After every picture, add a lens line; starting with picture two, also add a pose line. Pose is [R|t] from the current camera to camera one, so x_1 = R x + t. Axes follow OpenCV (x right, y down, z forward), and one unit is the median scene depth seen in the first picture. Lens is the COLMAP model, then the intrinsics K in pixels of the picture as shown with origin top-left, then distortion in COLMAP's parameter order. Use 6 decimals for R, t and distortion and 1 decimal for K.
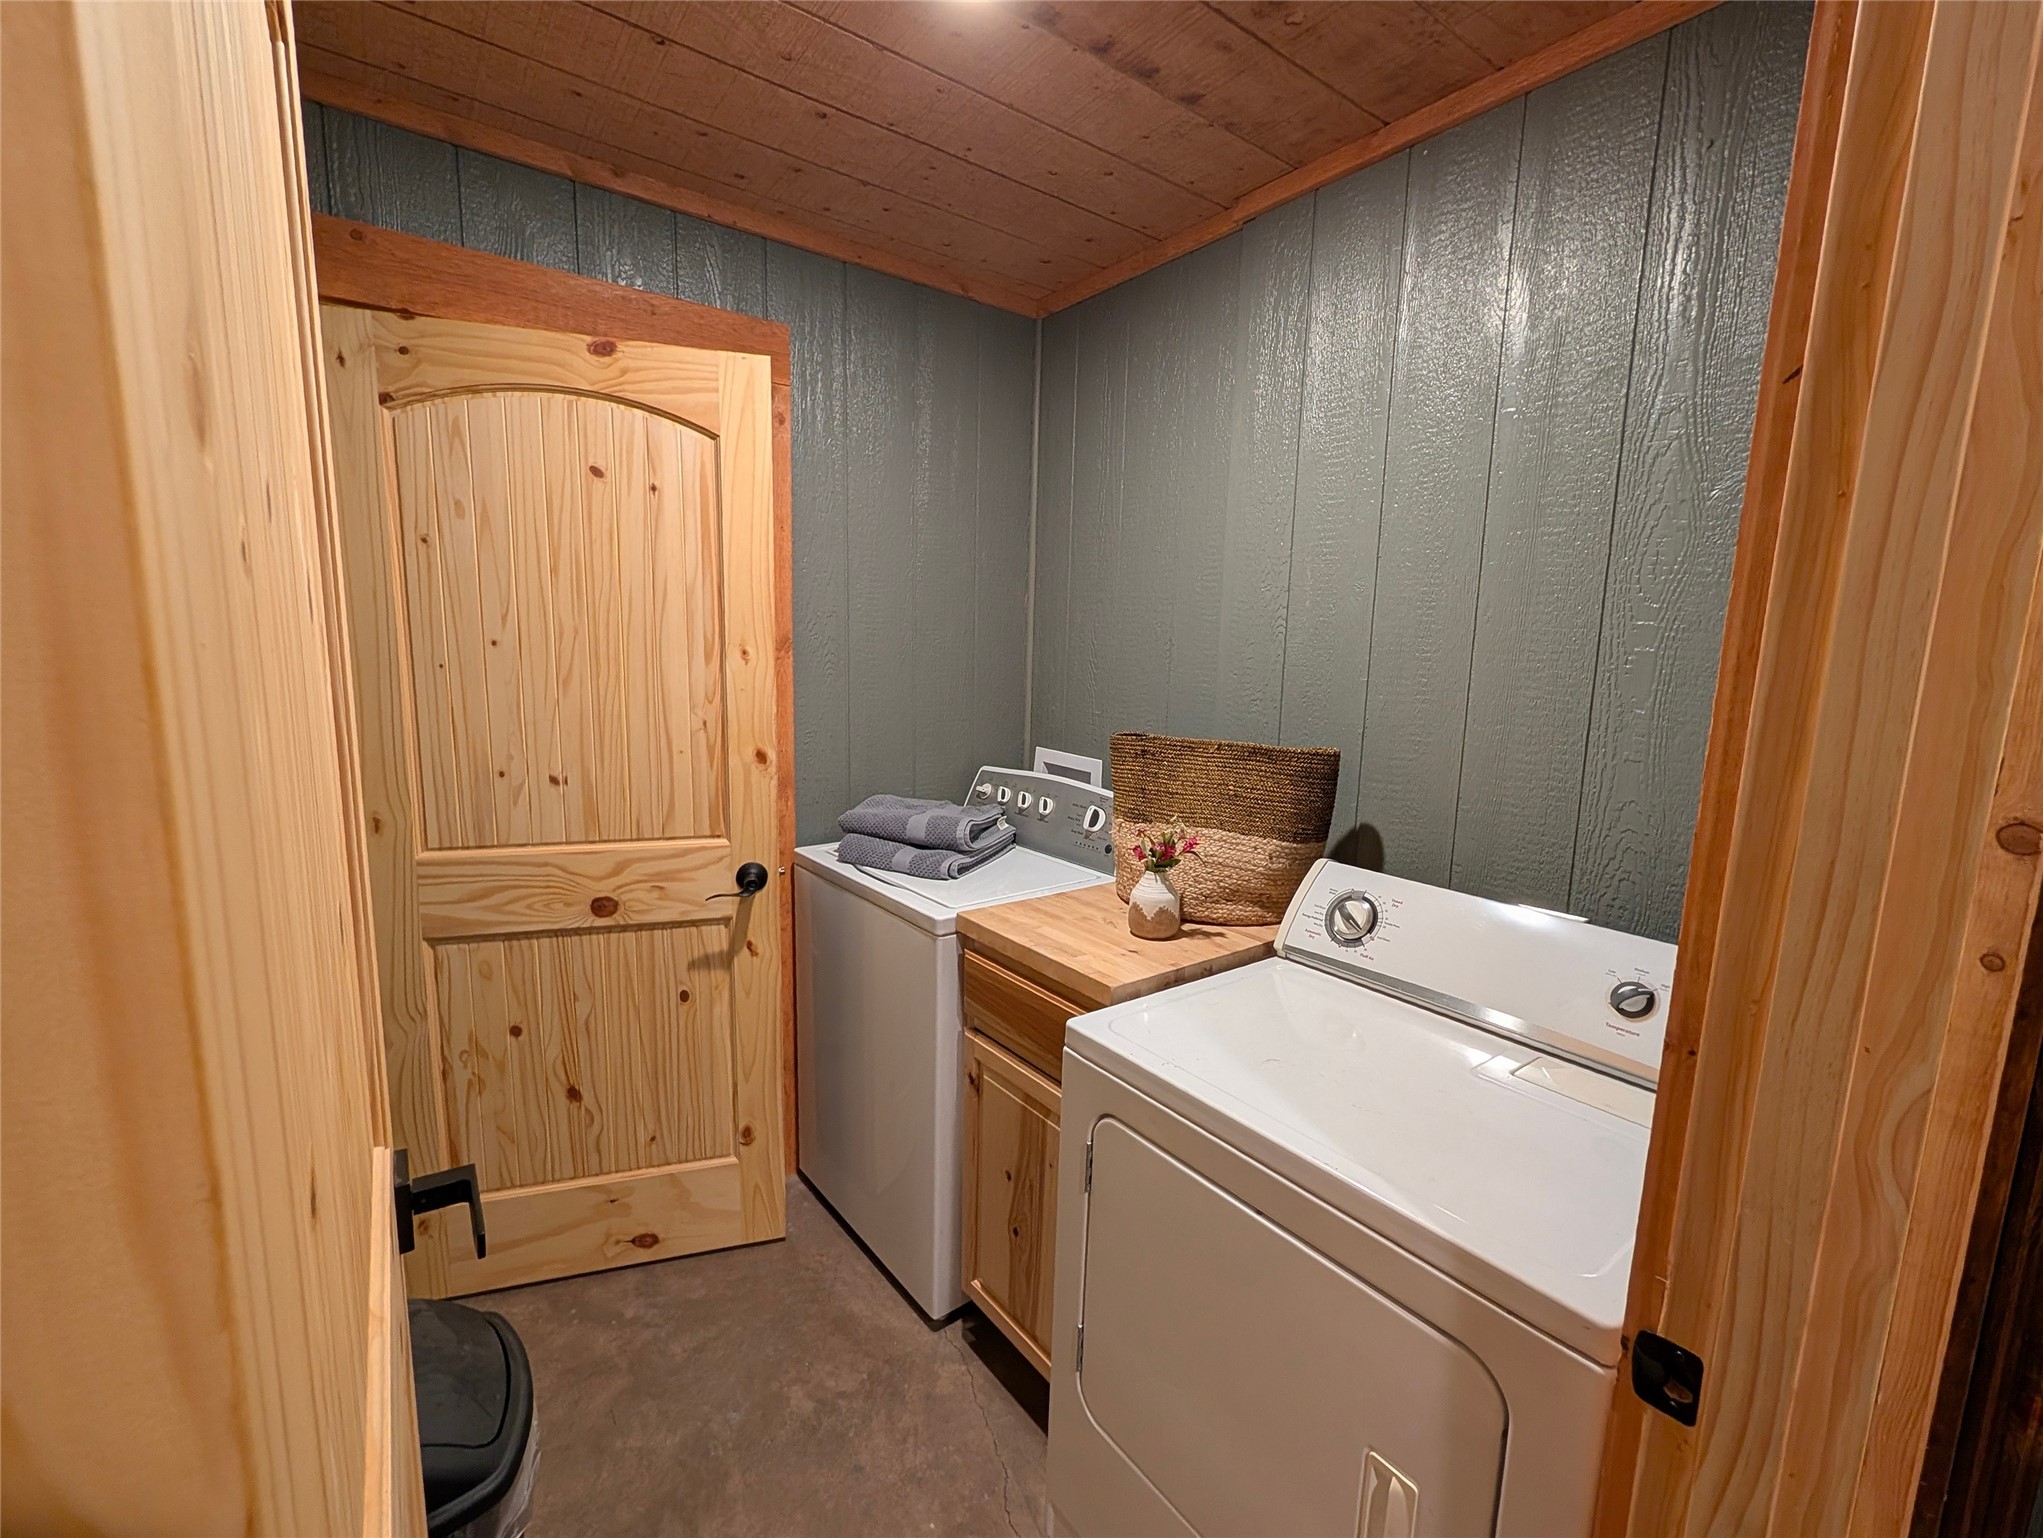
lens RADIAL K [[937.1, 0, 1060.8], [0, 937.1, 776.0], [0, 0, 1]] dist [0.002789, 0.000248]
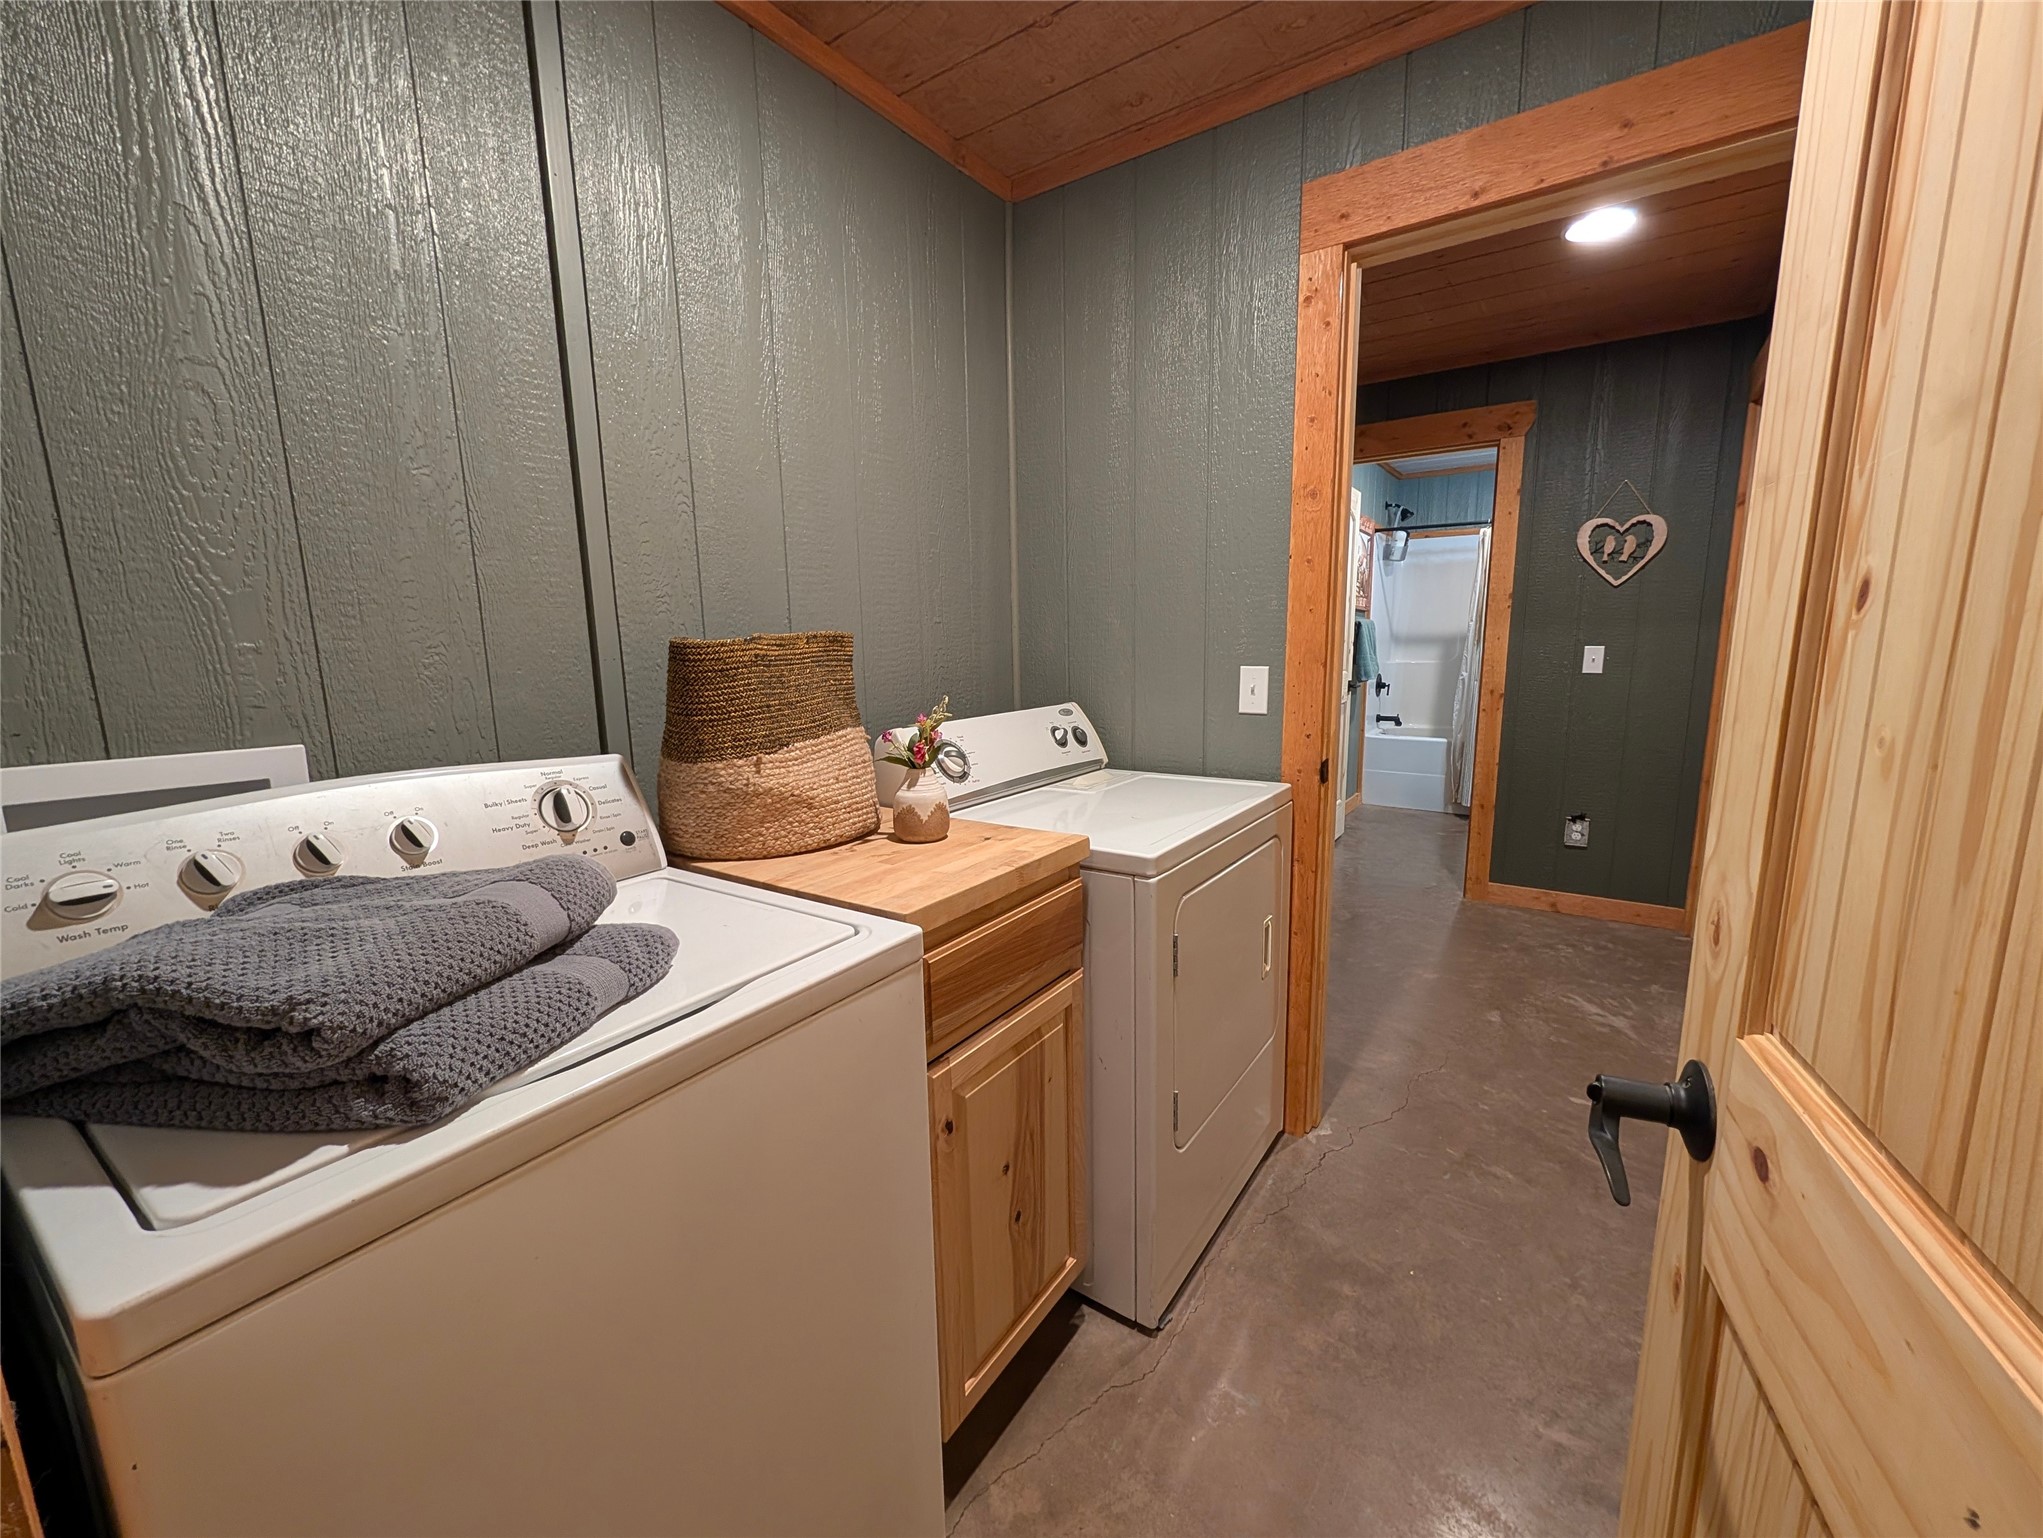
lens RADIAL K [[831.3, 0, 1021.5], [0, 831.3, 769.0], [0, 0, 1]] dist [-0.005016, 0.000051]
pose [[-0.316271, -0.170419, 0.933236, -0.606138], [0.159034, 0.960287, 0.229255, -0.059923], [-0.935244, 0.220923, -0.276608, 1.005186]]
